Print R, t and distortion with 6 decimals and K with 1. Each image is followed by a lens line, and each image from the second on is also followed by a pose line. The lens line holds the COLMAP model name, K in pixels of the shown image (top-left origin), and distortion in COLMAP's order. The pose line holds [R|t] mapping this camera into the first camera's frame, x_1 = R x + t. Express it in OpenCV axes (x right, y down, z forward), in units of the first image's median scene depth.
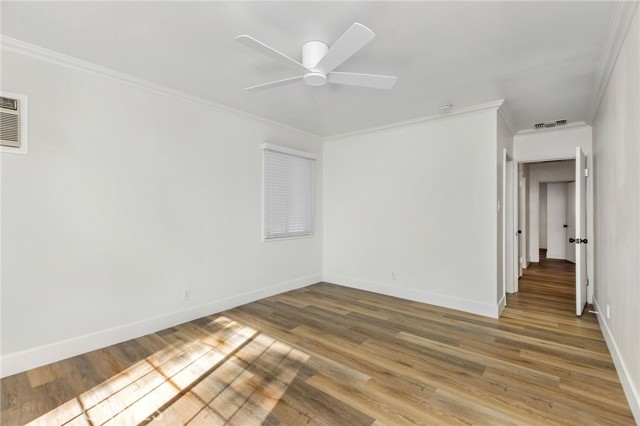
lens RADIAL K [[289.7, 0, 322.4], [0, 289.7, 210.8], [0, 0, 1]] dist [0.021233, -0.000307]
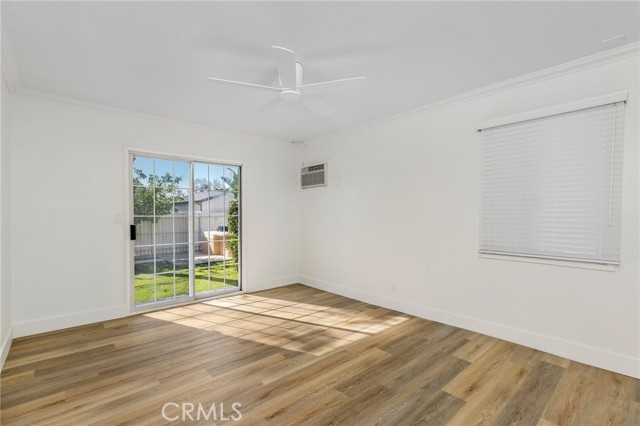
lens RADIAL K [[289.7, 0, 322.7], [0, 289.7, 215.3], [0, 0, 1]] dist [0.021233, -0.000307]
pose [[-0.143444, -0.002937, -0.989654, 0.823791], [-0.002868, 0.999993, -0.002552, 0.007630], [0.989654, 0.002473, -0.143451, 0.994402]]
